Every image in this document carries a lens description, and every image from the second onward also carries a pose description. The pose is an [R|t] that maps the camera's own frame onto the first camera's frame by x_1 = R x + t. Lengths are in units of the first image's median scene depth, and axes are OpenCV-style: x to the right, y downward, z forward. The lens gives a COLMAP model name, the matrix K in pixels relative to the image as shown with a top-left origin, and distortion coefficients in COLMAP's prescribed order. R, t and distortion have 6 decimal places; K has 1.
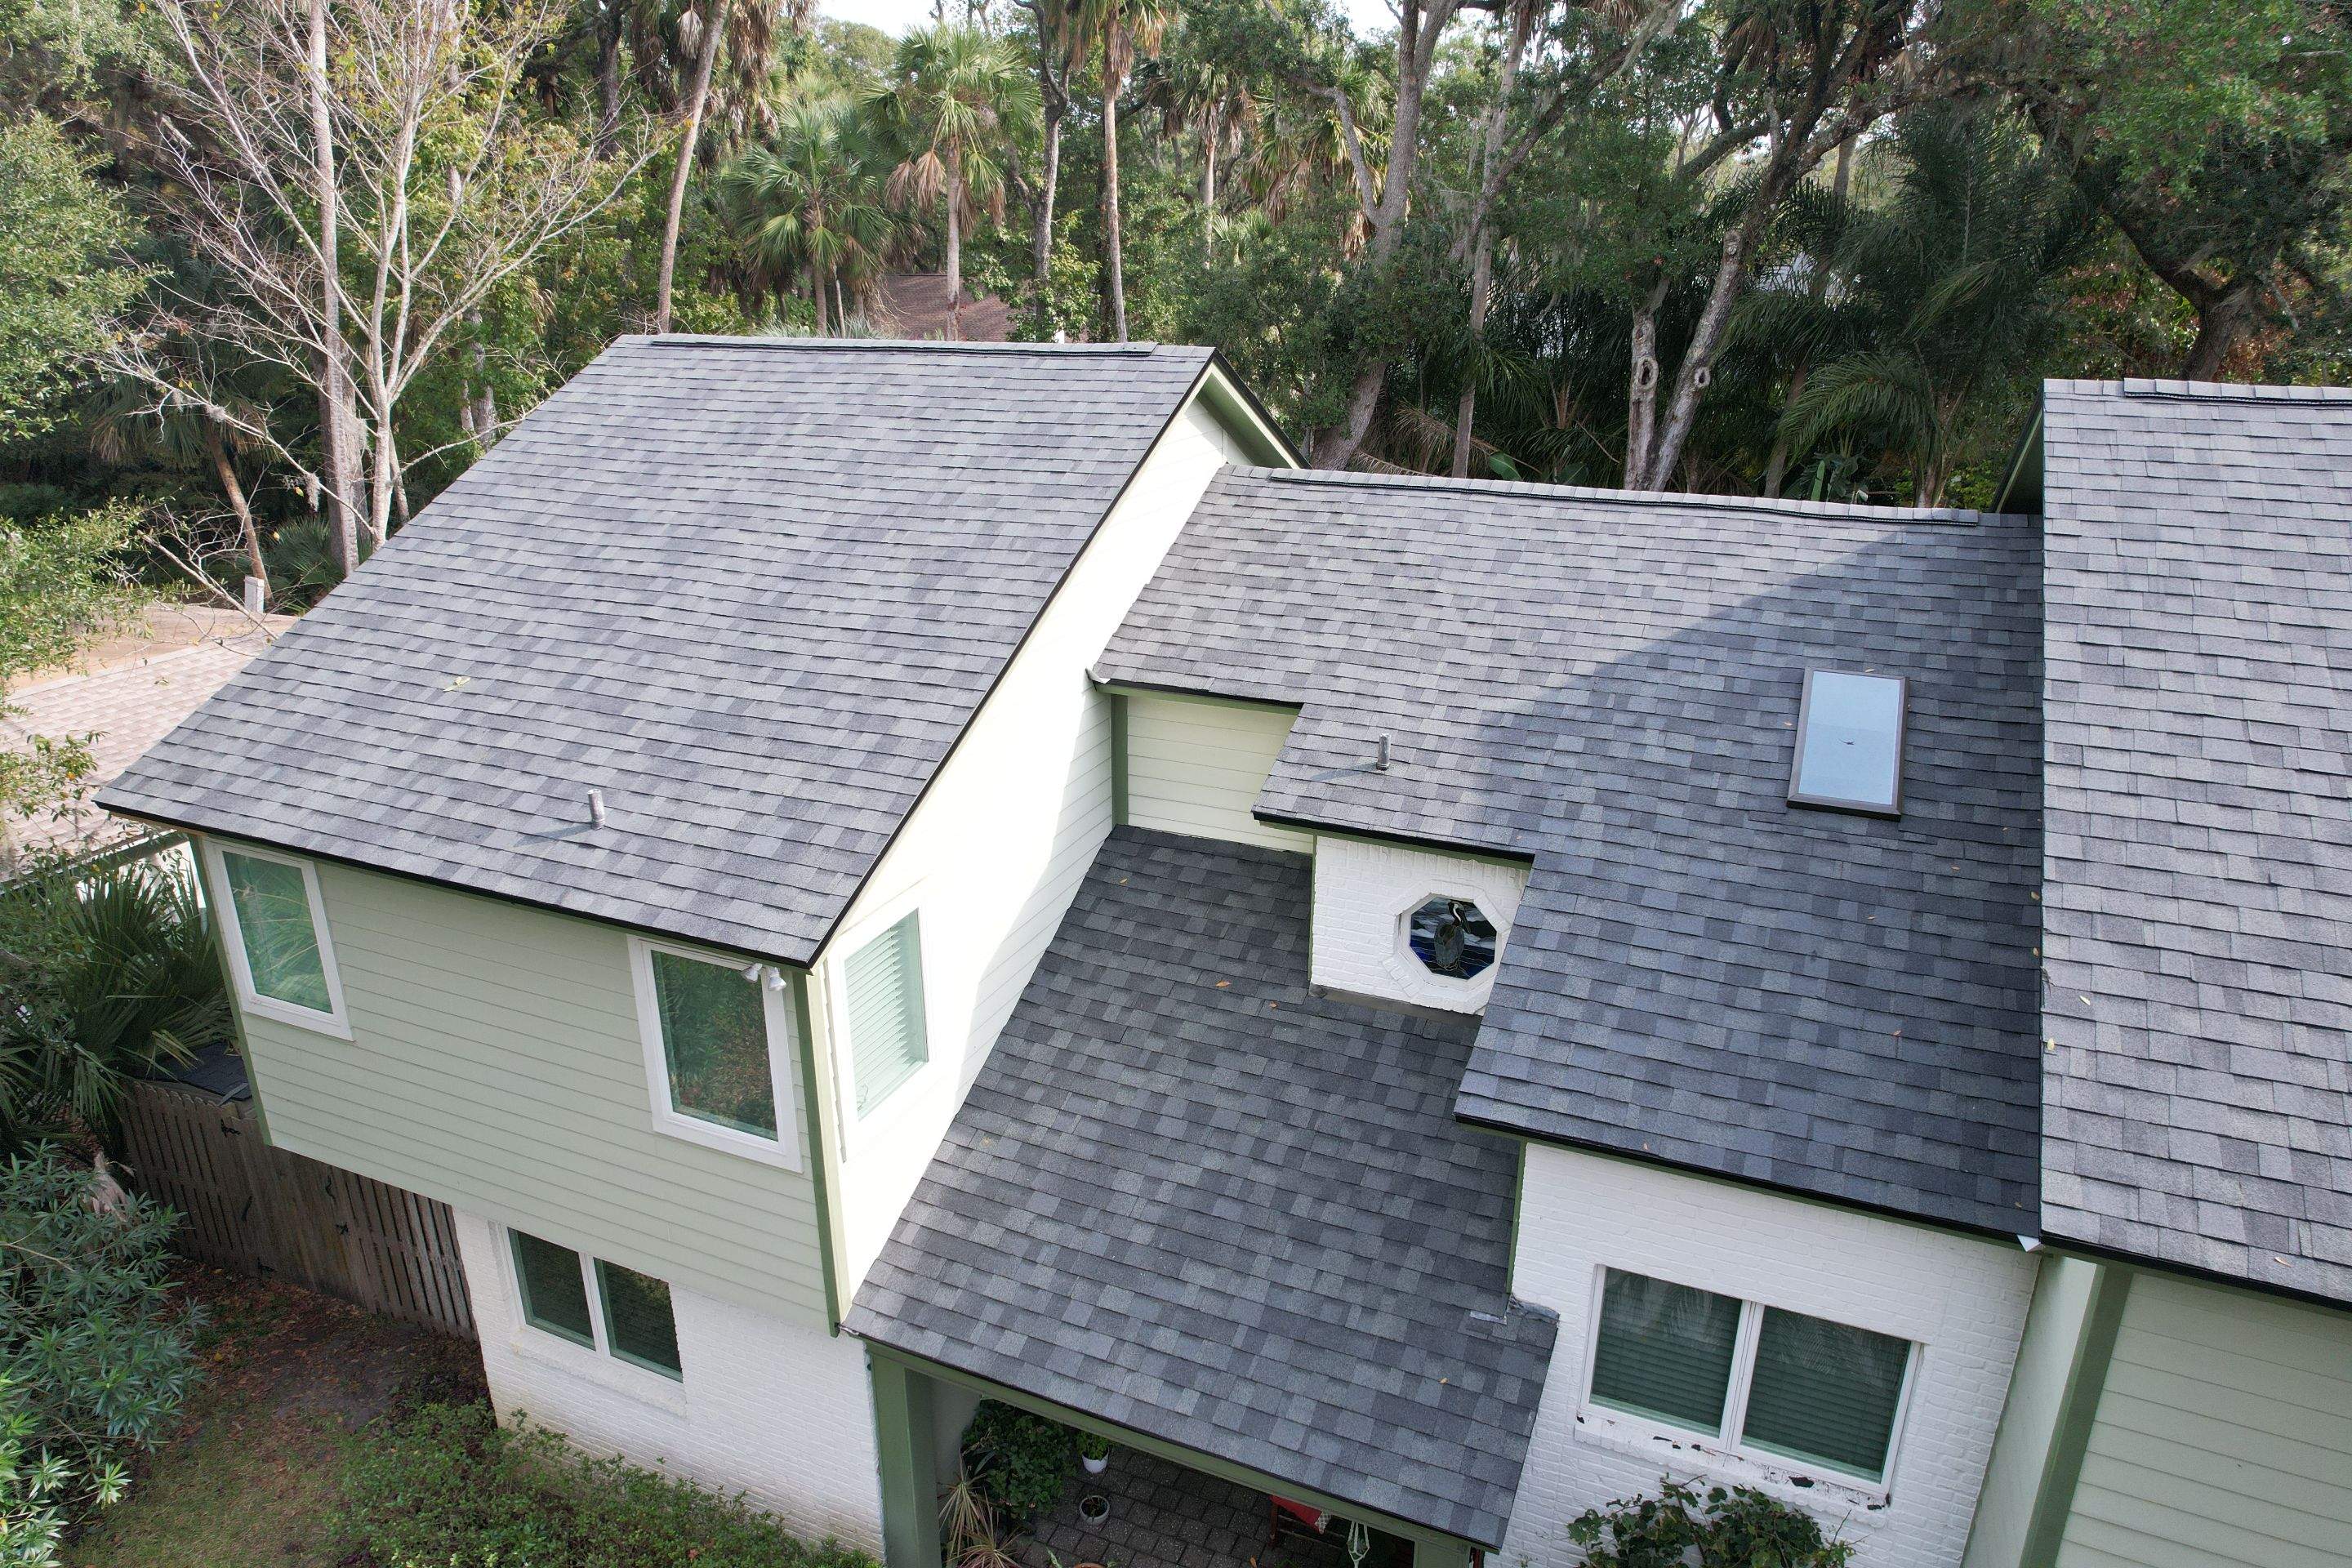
lens RADIAL K [[1503.2, 0, 1176.0], [0, 1503.2, 784.0], [0, 0, 1]] dist [-0.061047, 0.049434]
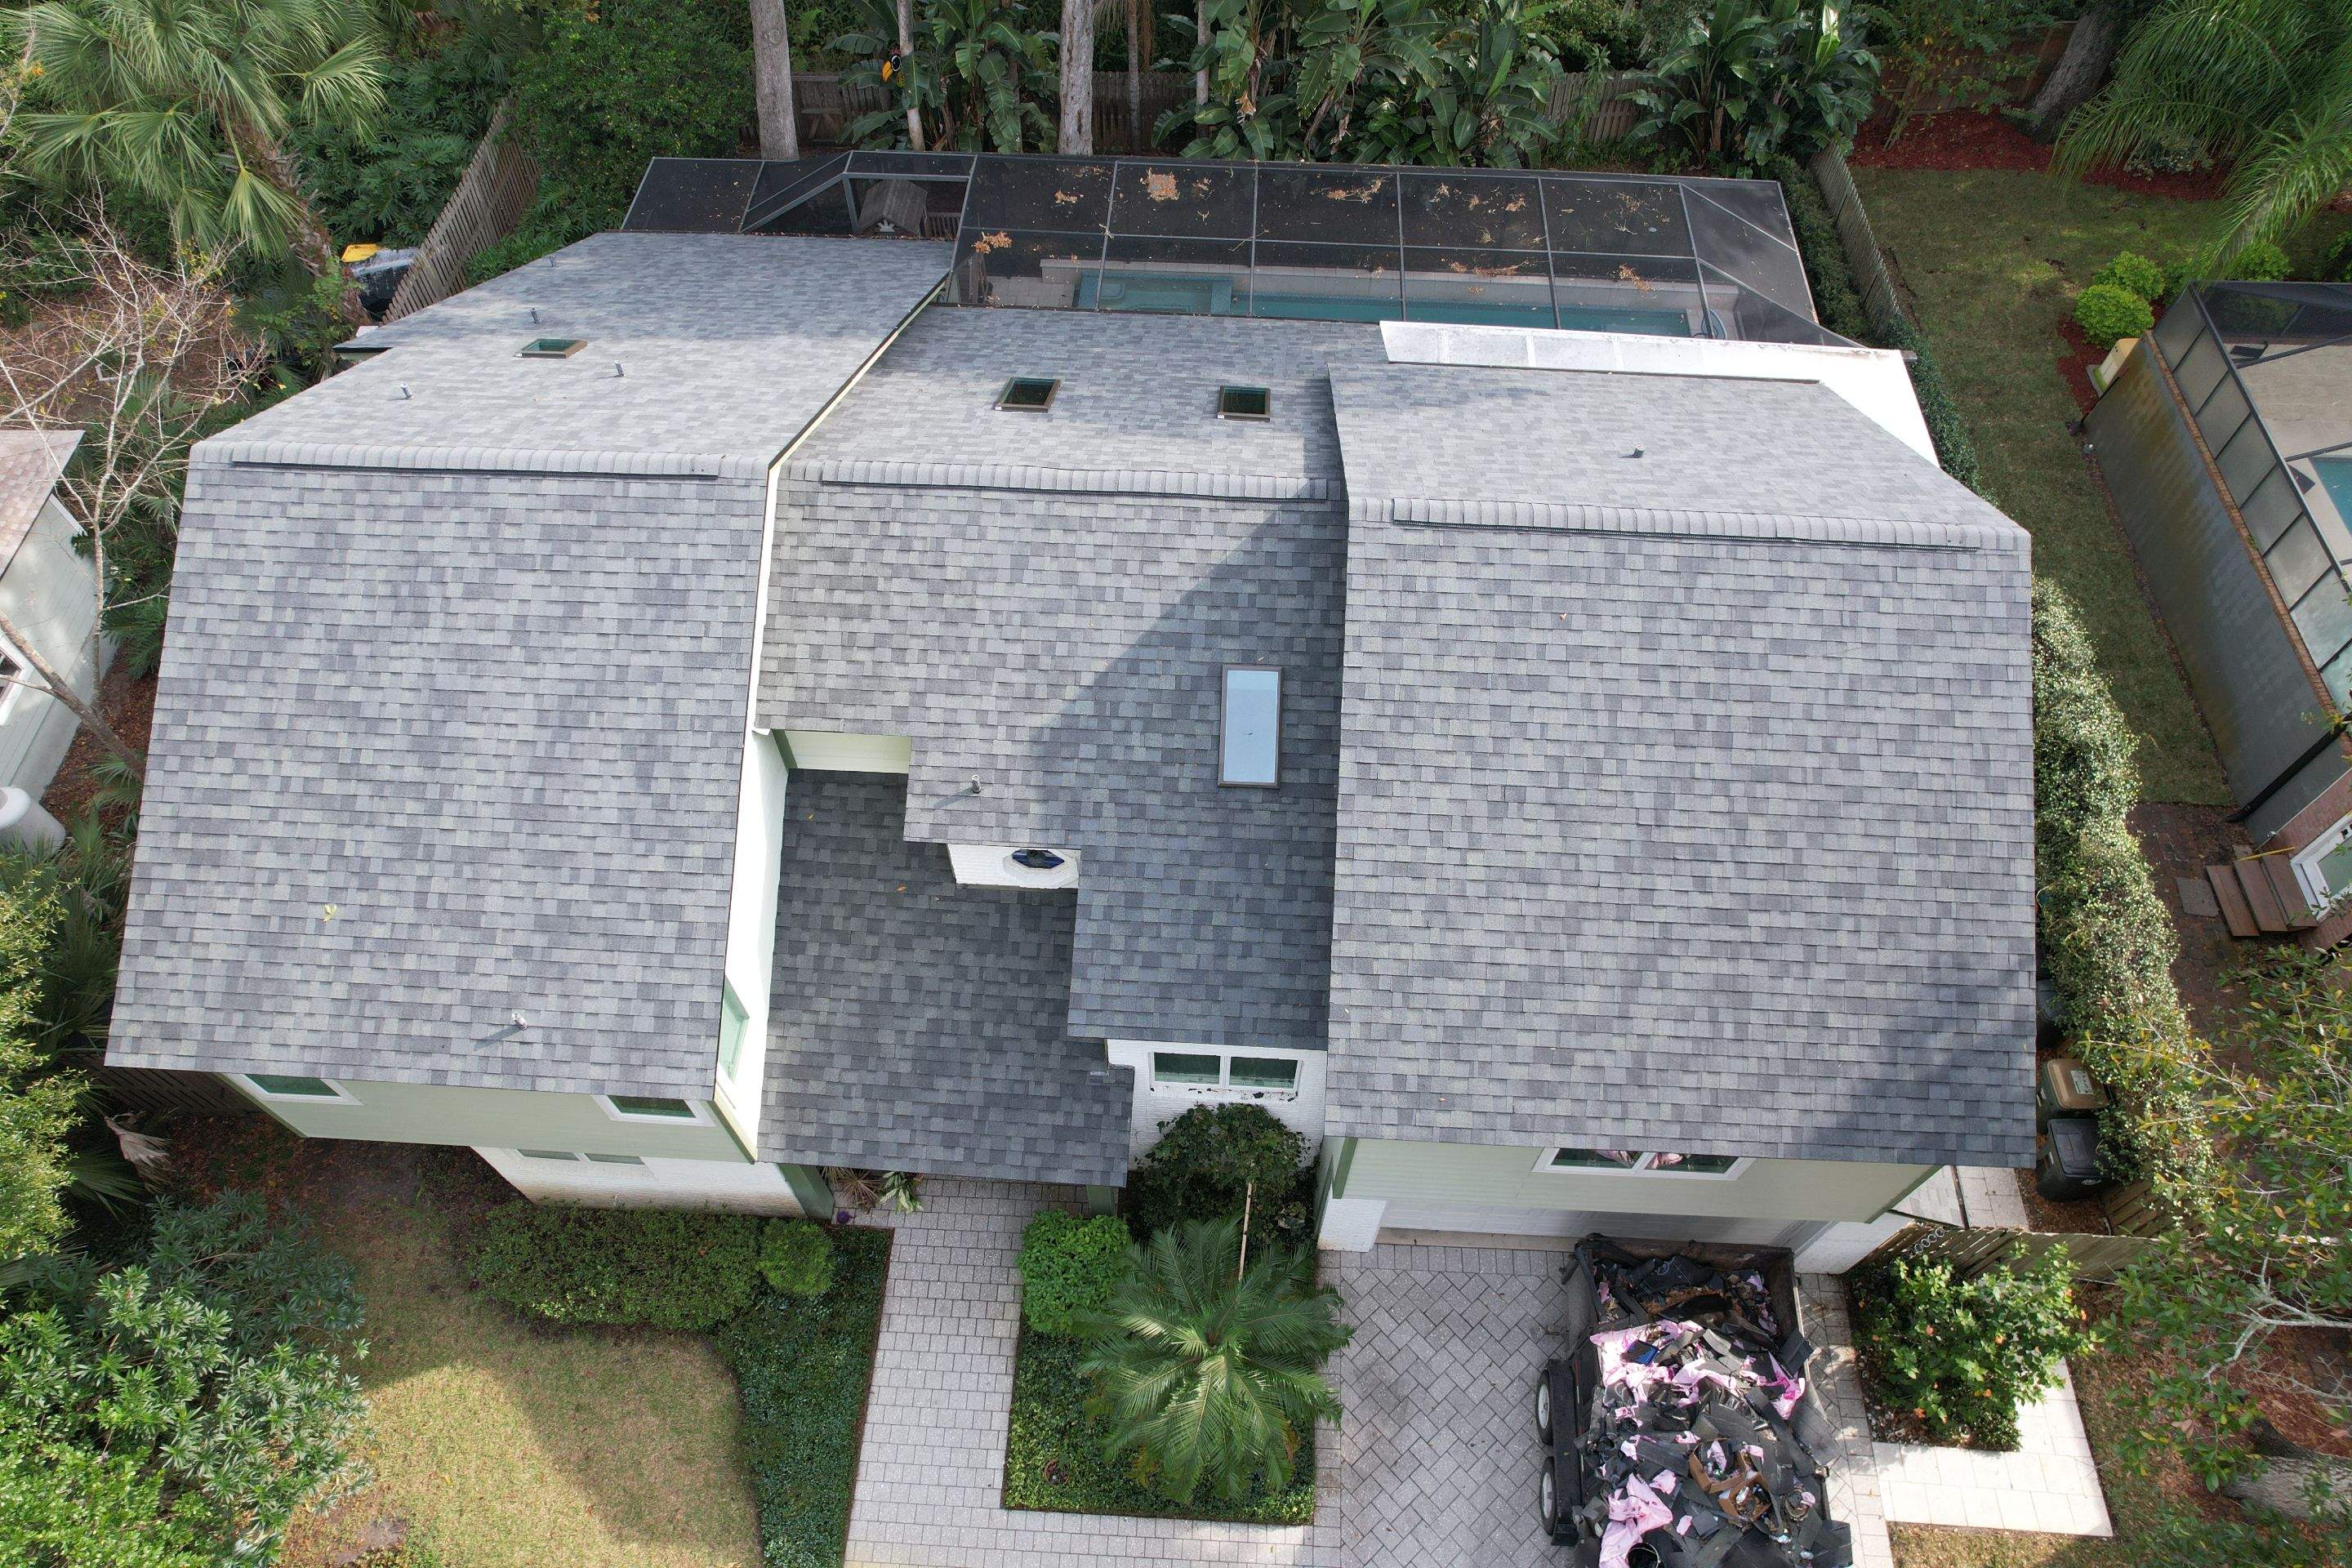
lens RADIAL K [[1503.2, 0, 1176.0], [0, 1503.2, 784.0], [0, 0, 1]] dist [-0.061047, 0.049434]
pose [[0.936952, -0.290884, 0.193670, 0.031584], [0.120235, 0.788698, 0.602909, -0.979061], [-0.328124, -0.541611, 0.773946, -0.297002]]
